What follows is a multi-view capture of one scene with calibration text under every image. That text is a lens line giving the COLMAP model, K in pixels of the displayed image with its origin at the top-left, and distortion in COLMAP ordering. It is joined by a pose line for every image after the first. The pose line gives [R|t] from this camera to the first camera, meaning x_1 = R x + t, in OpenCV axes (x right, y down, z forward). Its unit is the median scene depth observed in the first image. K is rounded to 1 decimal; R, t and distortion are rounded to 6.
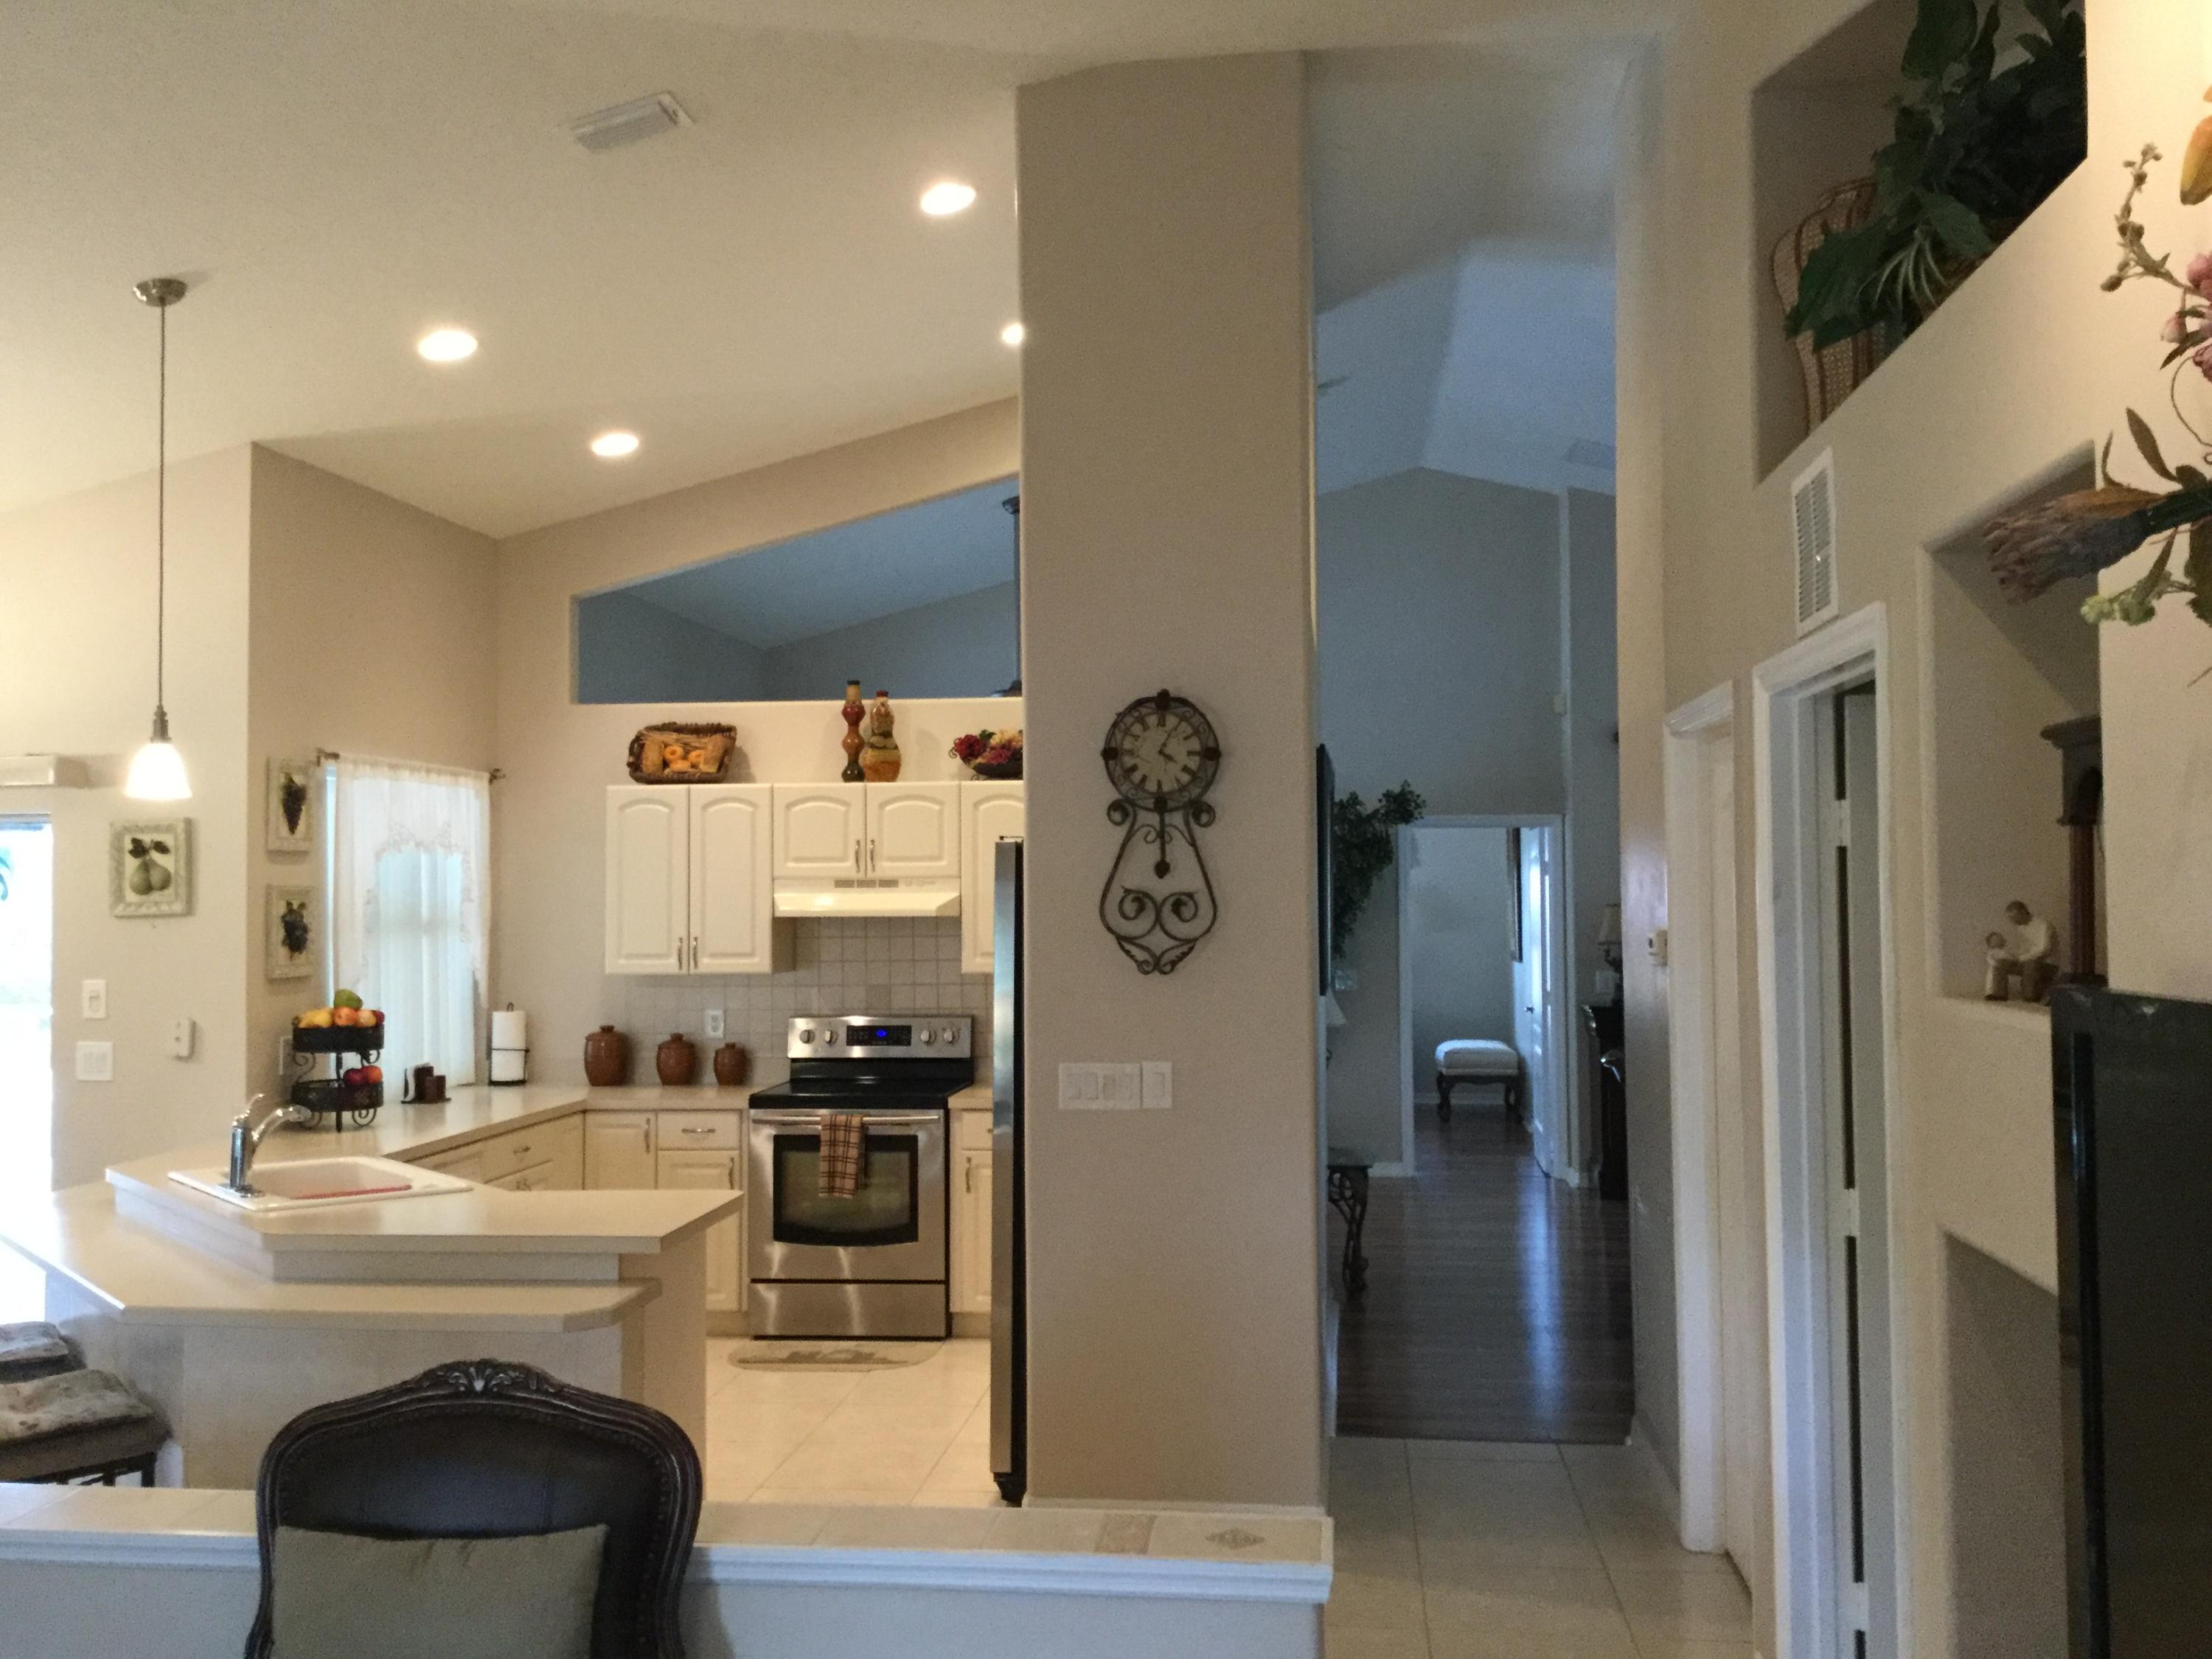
lens RADIAL K [[1992.4, 0, 1093.2], [0, 1992.4, 822.6], [0, 0, 1]] dist [0.126970, -0.253434]
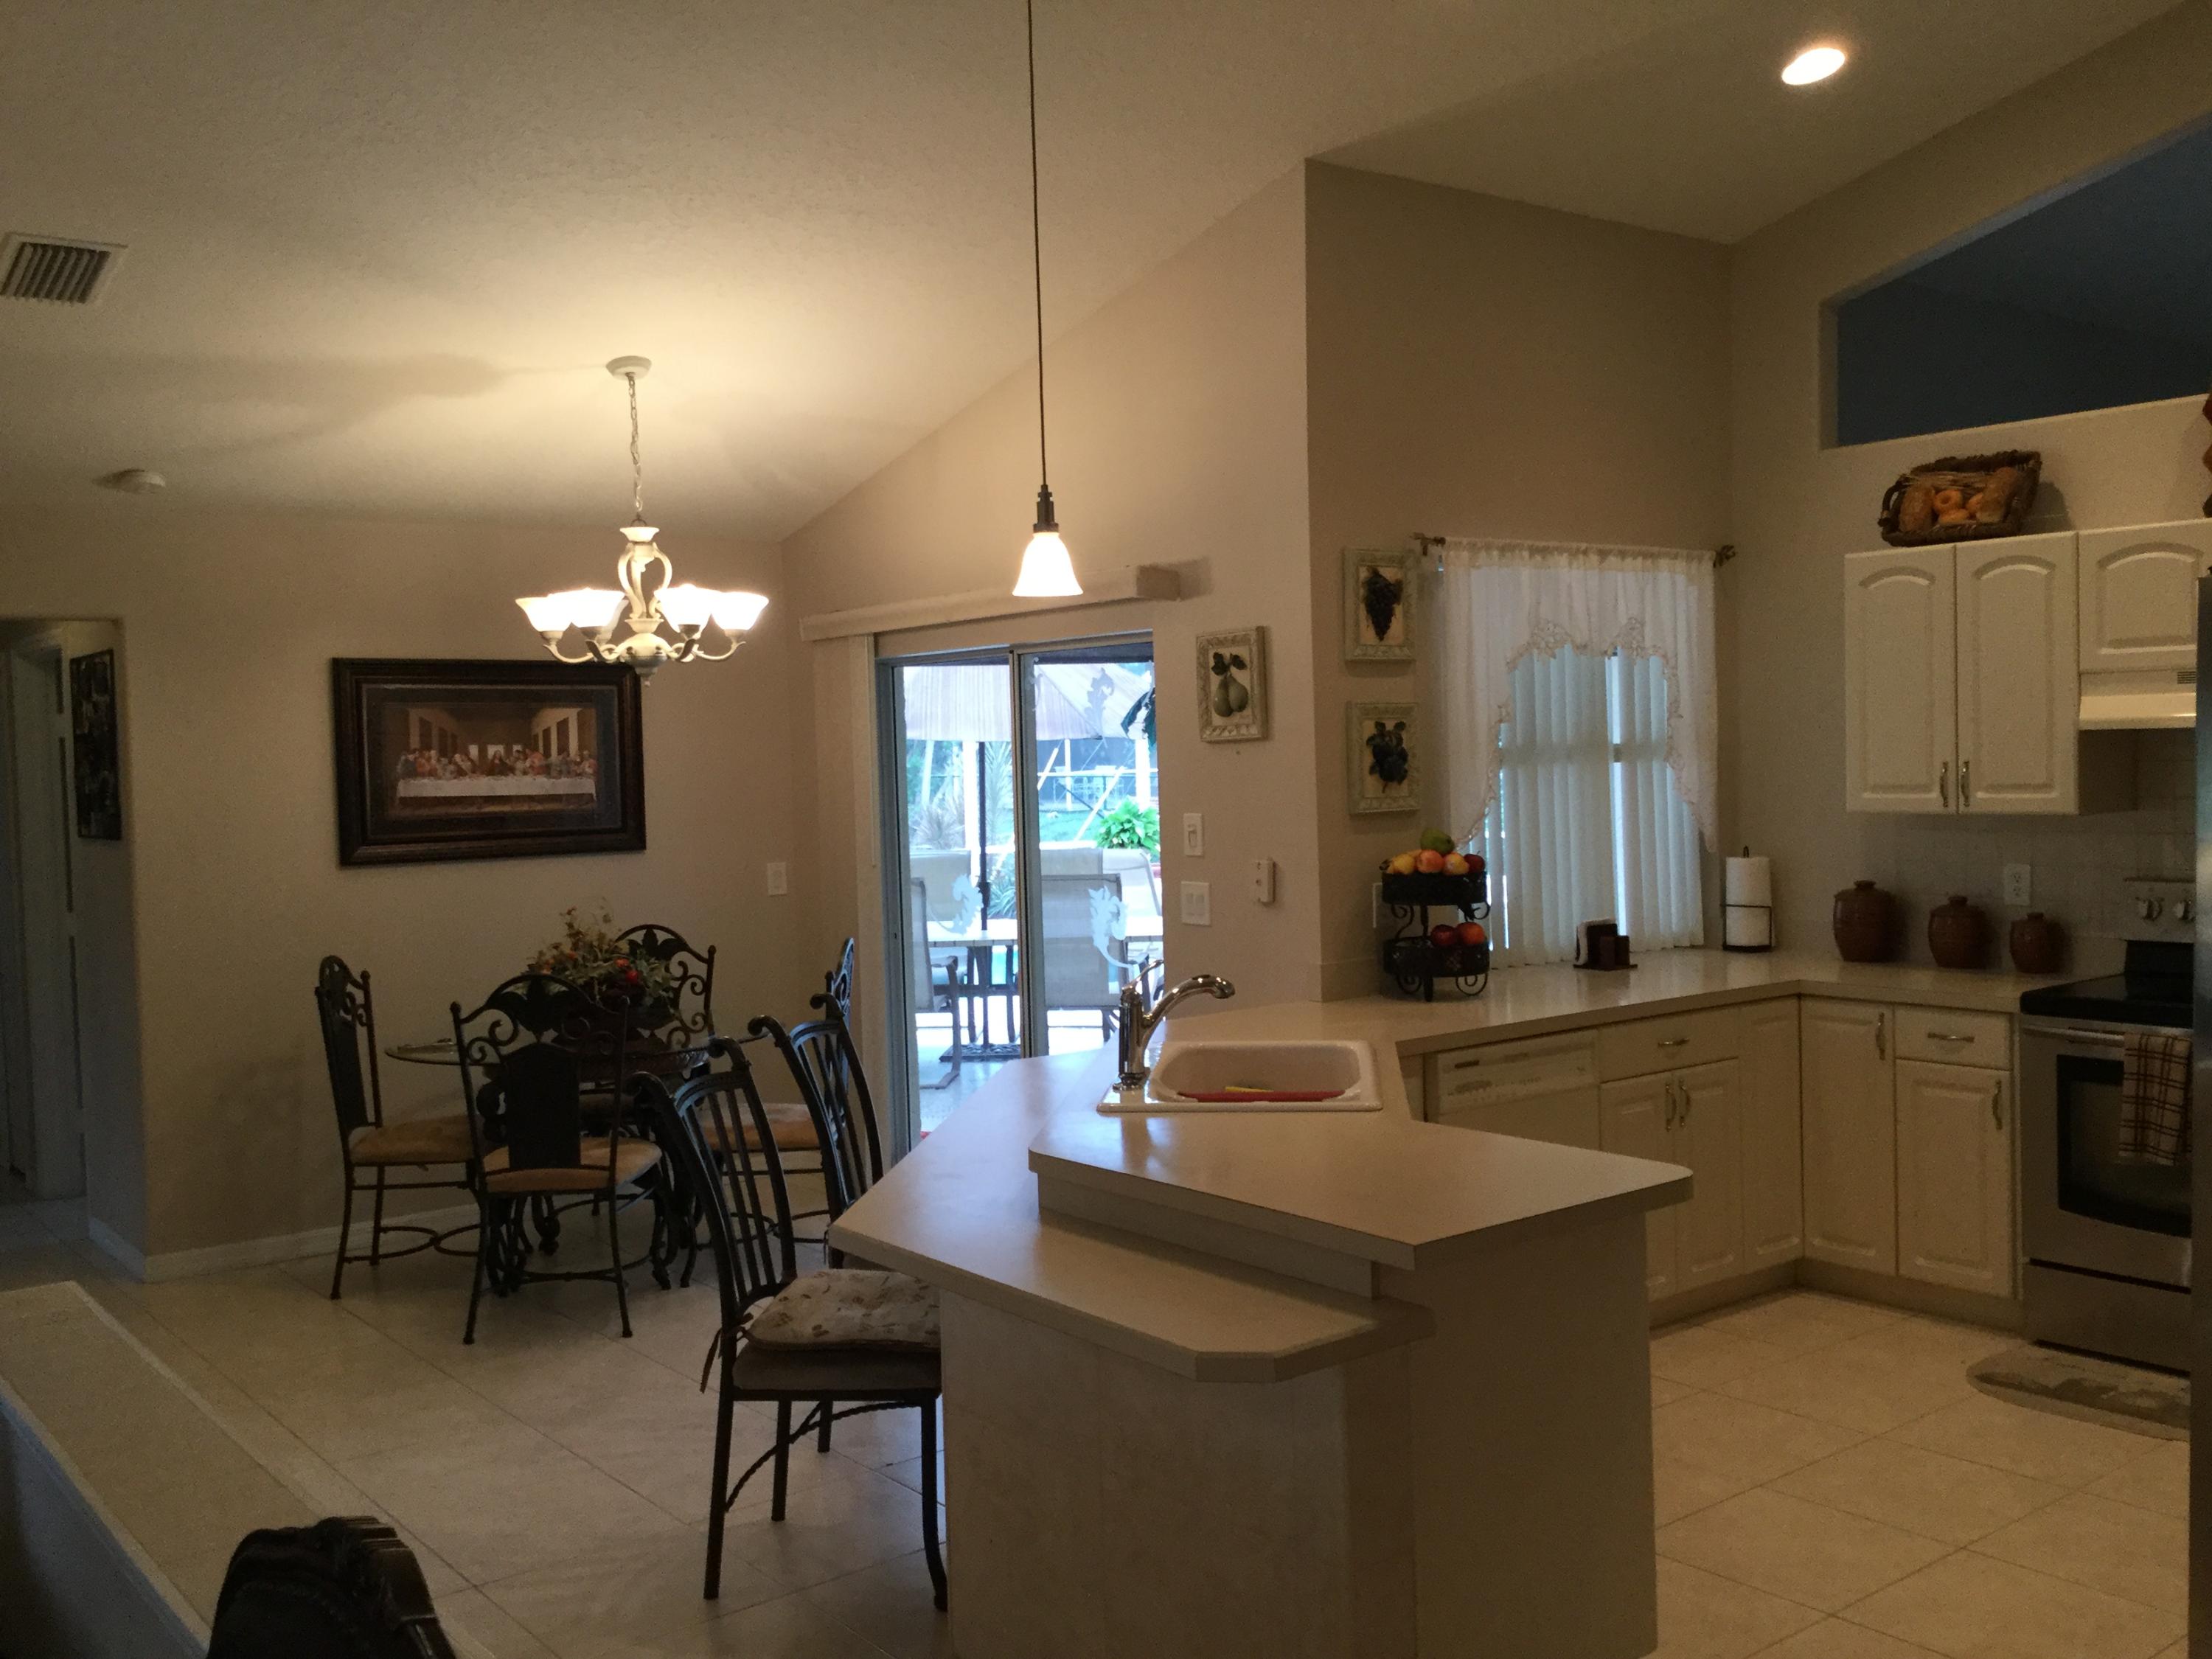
lens RADIAL K [[1992.4, 0, 1093.2], [0, 1992.4, 822.6], [0, 0, 1]] dist [0.126970, -0.253434]
pose [[0.704560, 0.014989, -0.709486, 0.093985], [0.046558, 0.996647, 0.067290, 0.018014], [0.708116, -0.080442, 0.701499, 0.307030]]
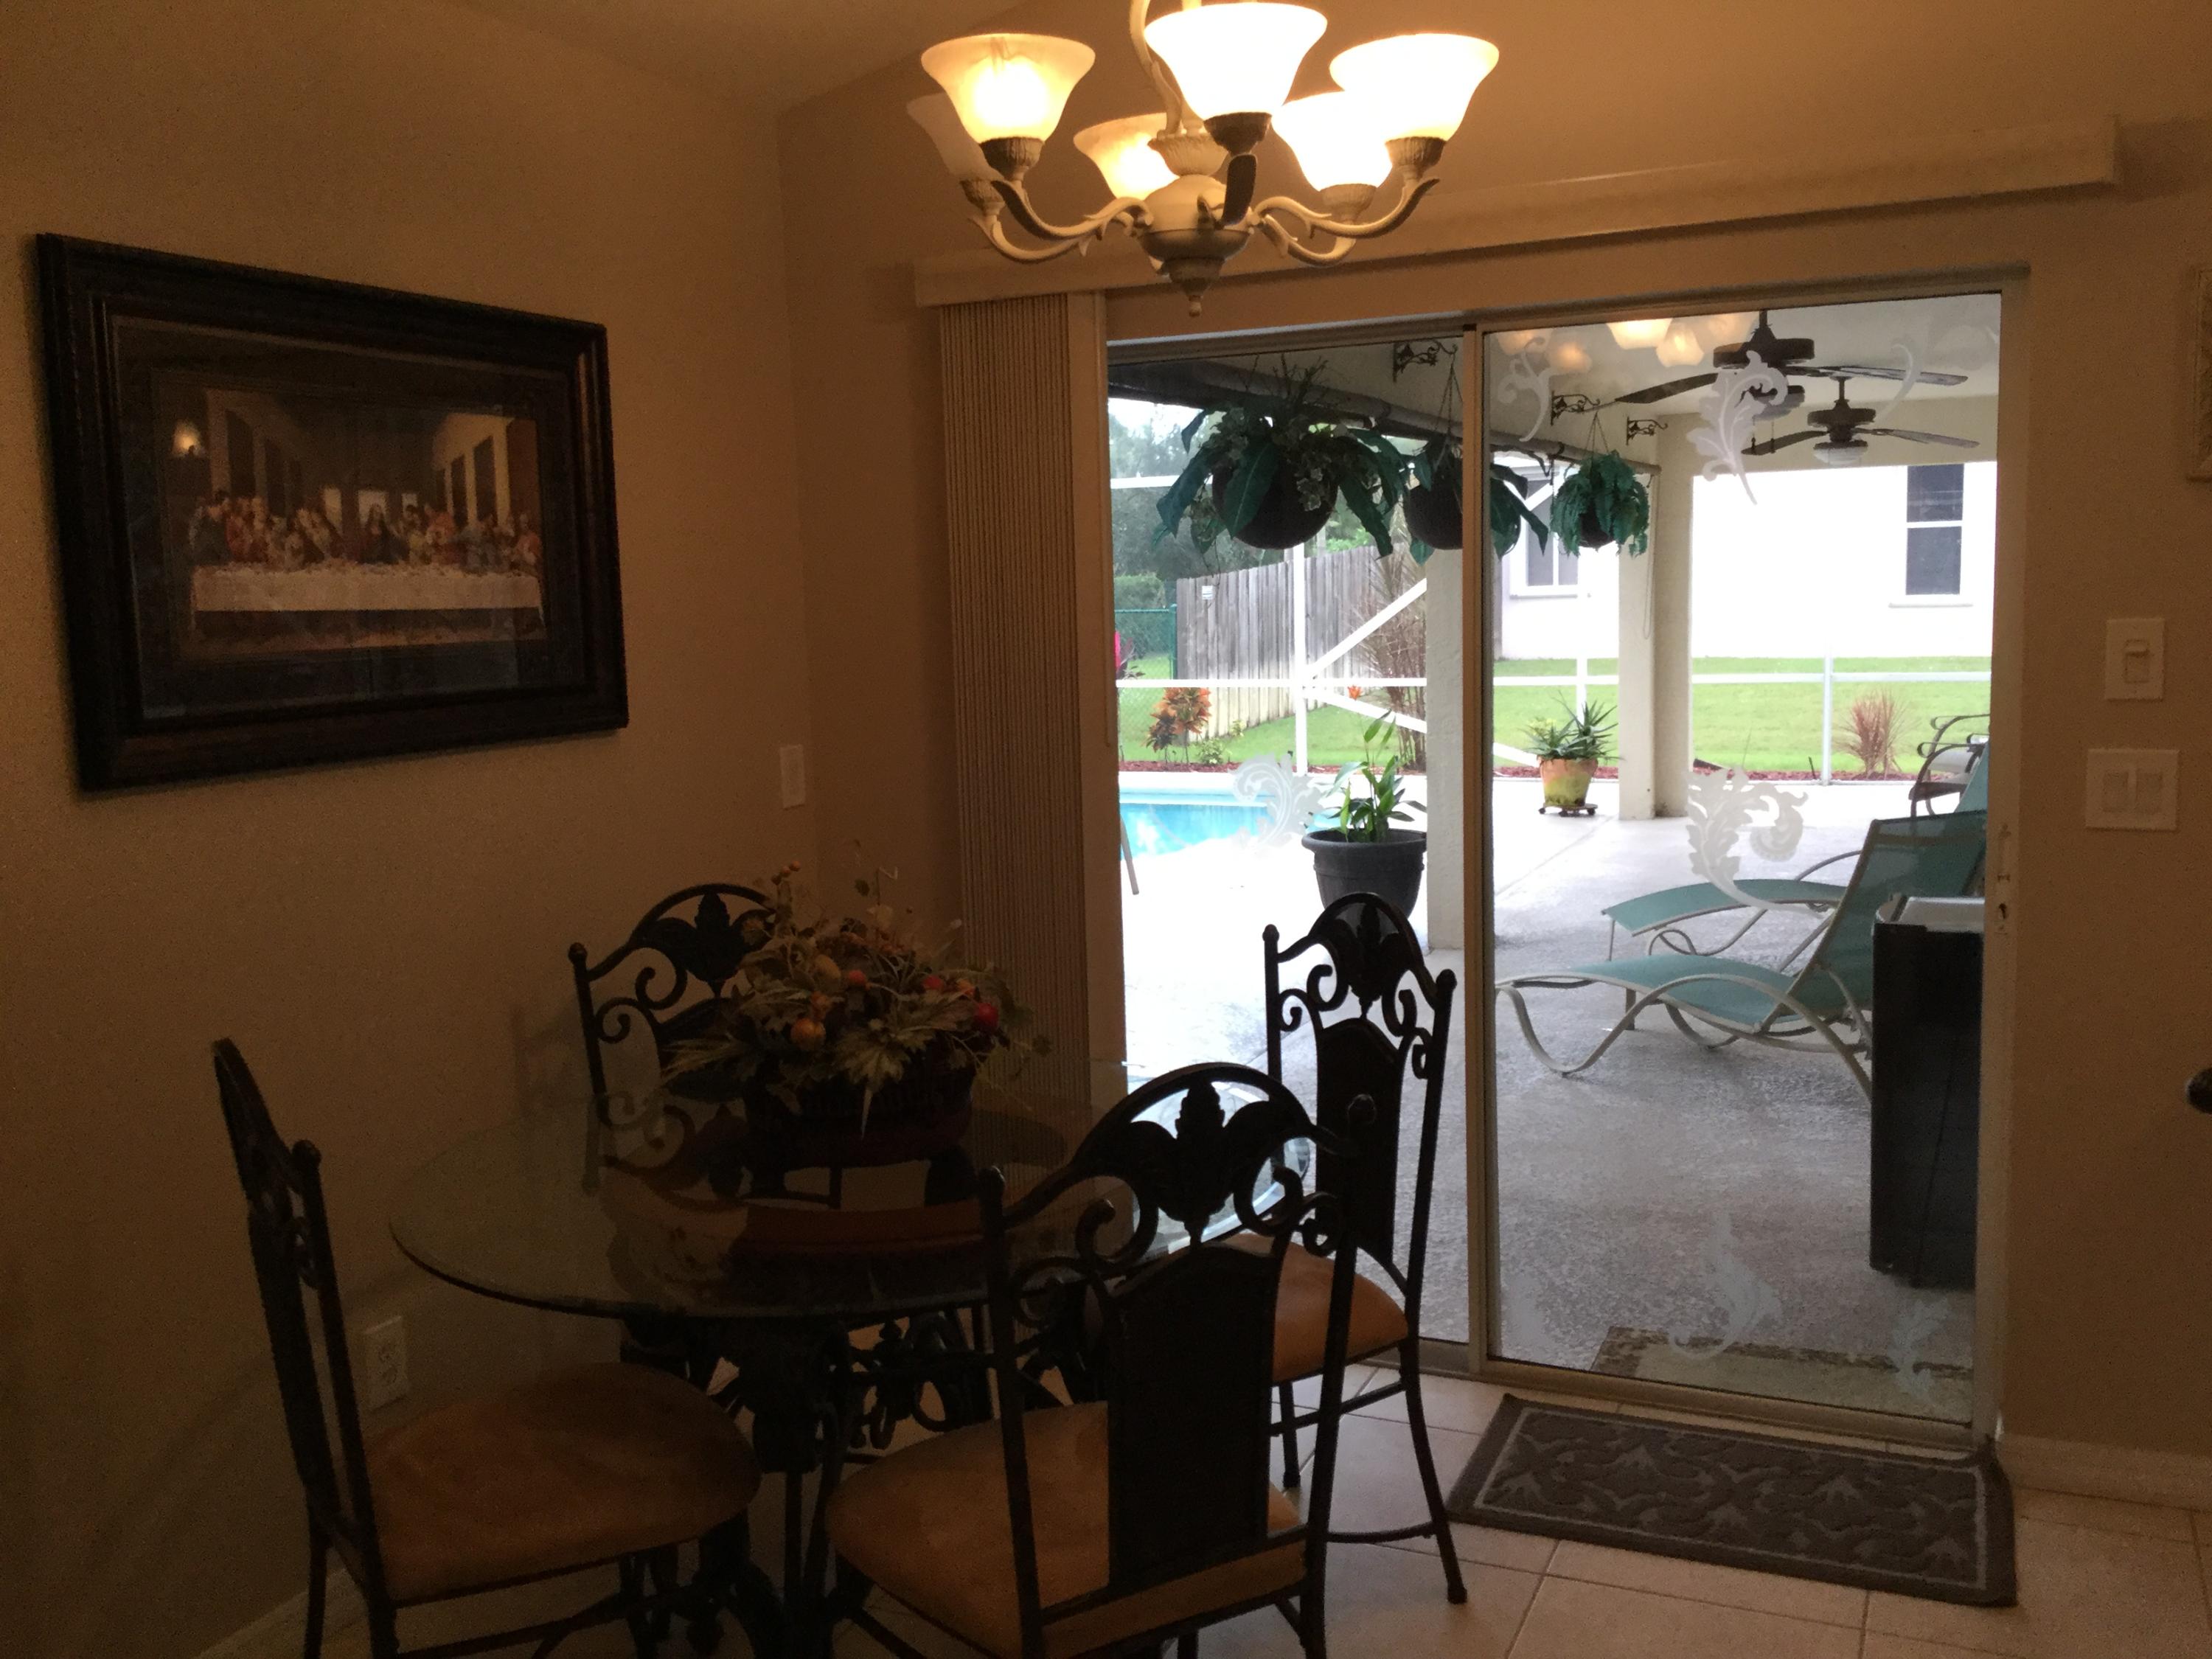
lens RADIAL K [[1992.4, 0, 1093.2], [0, 1992.4, 822.6], [0, 0, 1]] dist [0.126970, -0.253434]
pose [[0.957243, 0.017629, -0.288747, -0.523805], [0.029437, 0.987024, 0.157849, 0.038335], [0.287783, -0.159599, 0.944304, 0.423958]]
